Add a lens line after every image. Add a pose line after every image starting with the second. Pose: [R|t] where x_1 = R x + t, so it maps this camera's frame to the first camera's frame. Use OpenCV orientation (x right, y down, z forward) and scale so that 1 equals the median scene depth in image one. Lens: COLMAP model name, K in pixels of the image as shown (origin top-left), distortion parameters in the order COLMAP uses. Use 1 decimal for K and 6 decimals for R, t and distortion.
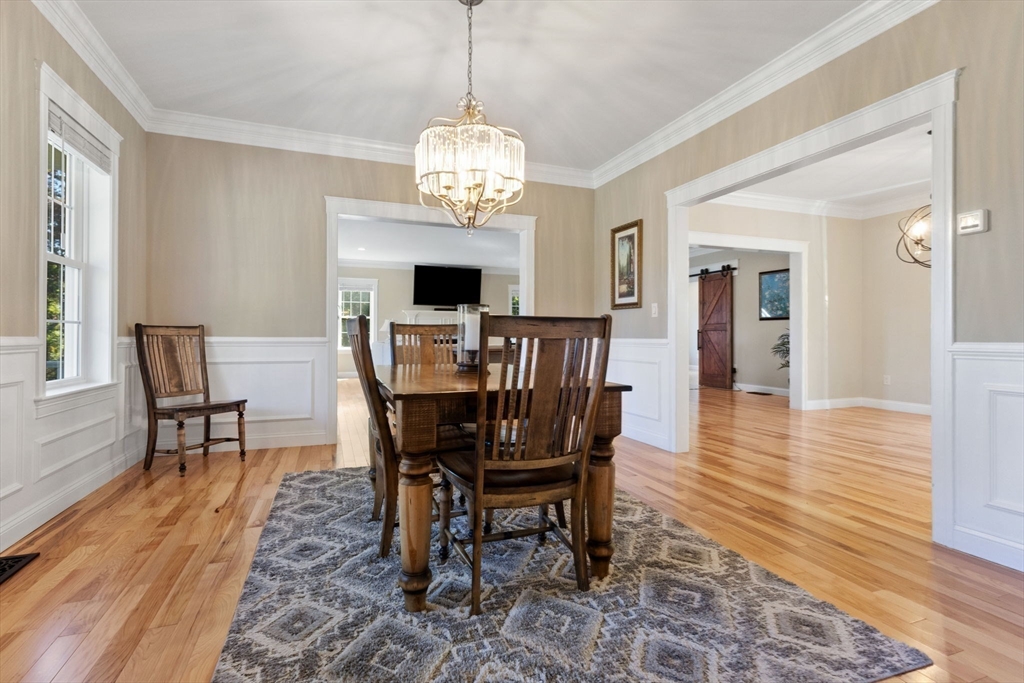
lens RADIAL K [[495.0, 0, 508.3], [0, 495.0, 338.4], [0, 0, 1]] dist [0.011503, -0.000920]
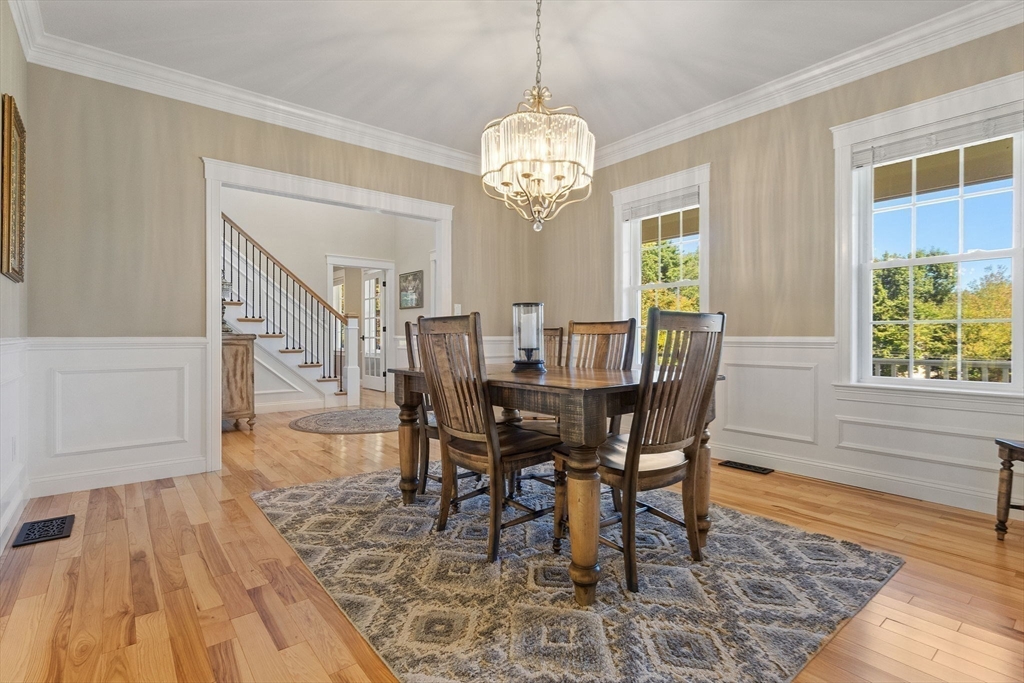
lens RADIAL K [[489.7, 0, 508.8], [0, 489.7, 337.2], [0, 0, 1]] dist [-0.000017, -0.000131]
pose [[-0.950158, -0.003952, -0.311744, 0.264127], [-0.003214, 0.999991, -0.002883, 0.001594], [0.311753, -0.001737, -0.950162, 1.823516]]
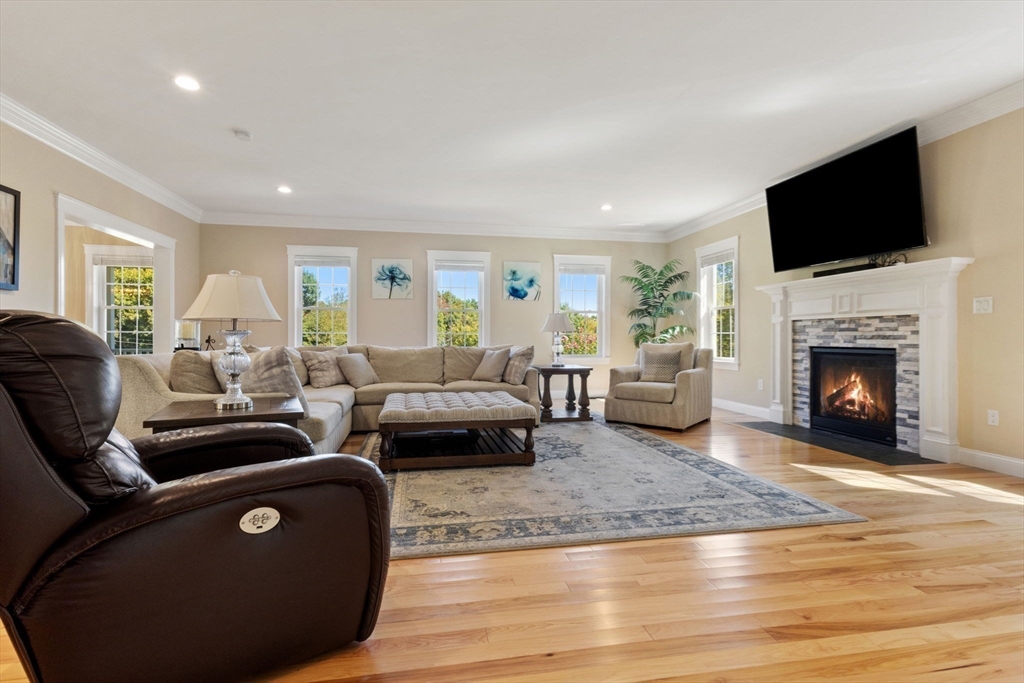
lens RADIAL K [[495.0, 0, 511.7], [0, 495.0, 339.5], [0, 0, 1]] dist [0.011503, -0.000920]
pose [[-0.170618, -0.003923, -0.985329, 1.428135], [-0.003275, 0.999989, -0.003415, -0.006931], [0.985332, 0.002644, -0.170629, 3.733960]]
